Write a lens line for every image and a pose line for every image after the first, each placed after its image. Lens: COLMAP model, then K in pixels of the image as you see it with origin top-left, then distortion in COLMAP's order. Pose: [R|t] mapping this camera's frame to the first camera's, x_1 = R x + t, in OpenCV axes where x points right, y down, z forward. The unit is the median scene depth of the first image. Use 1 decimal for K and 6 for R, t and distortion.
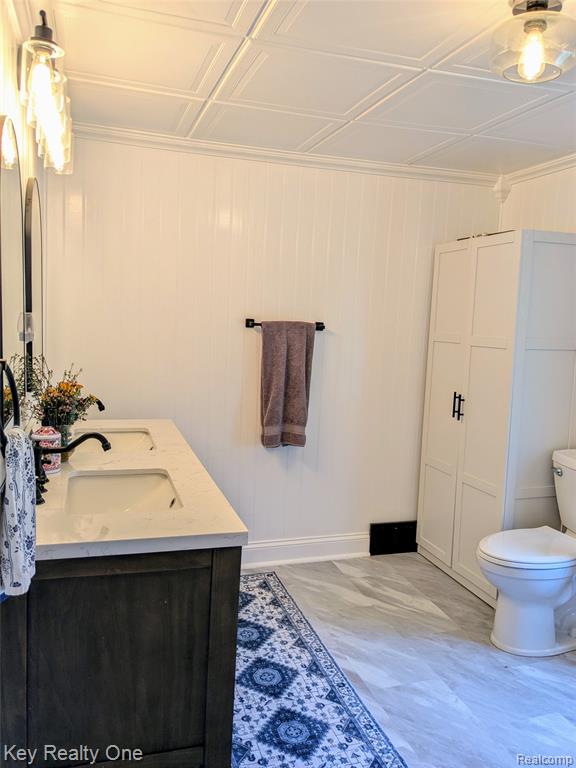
lens RADIAL K [[606.0, 0, 296.4], [0, 606.0, 383.1], [0, 0, 1]] dist [0.036602, -0.075131]
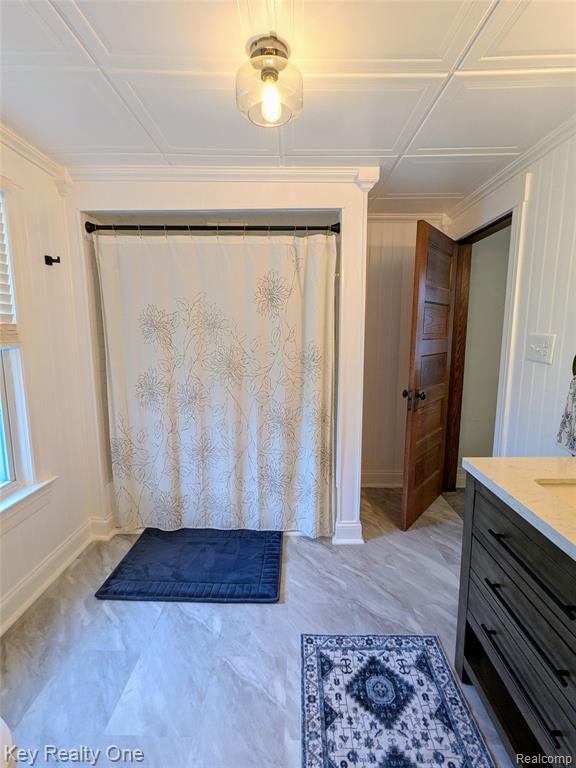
lens RADIAL K [[362.7, 0, 289.5], [0, 362.7, 384.7], [0, 0, 1]] dist [-0.004593, 0.002867]
pose [[-0.941250, -0.090814, 0.325270, 0.029849], [0.001667, 0.961904, 0.273383, -0.105540], [-0.337706, 0.257864, -0.905241, 1.114744]]
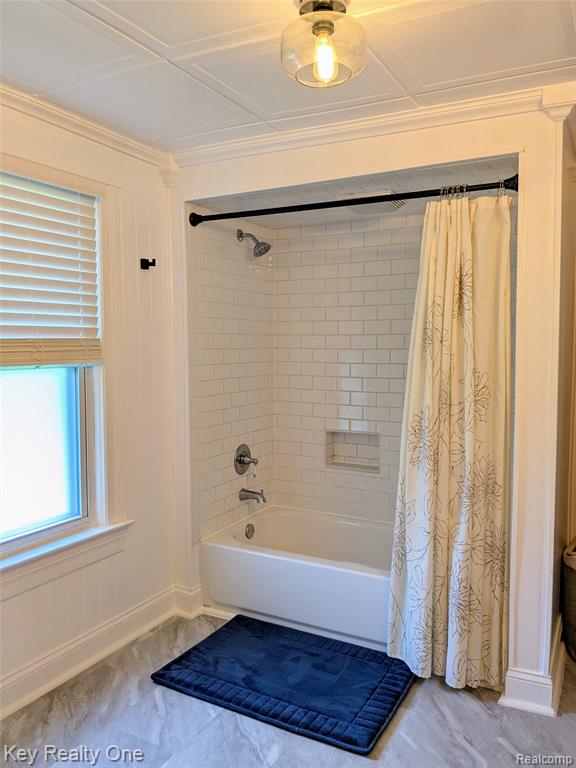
lens RADIAL K [[606.0, 0, 287.5], [0, 606.0, 386.1], [0, 0, 1]] dist [0.036602, -0.075131]
pose [[-0.679171, -0.093011, 0.728063, -0.218502], [0.064145, 0.980622, 0.185113, -0.120525], [-0.731172, 0.172424, -0.660043, 1.099739]]
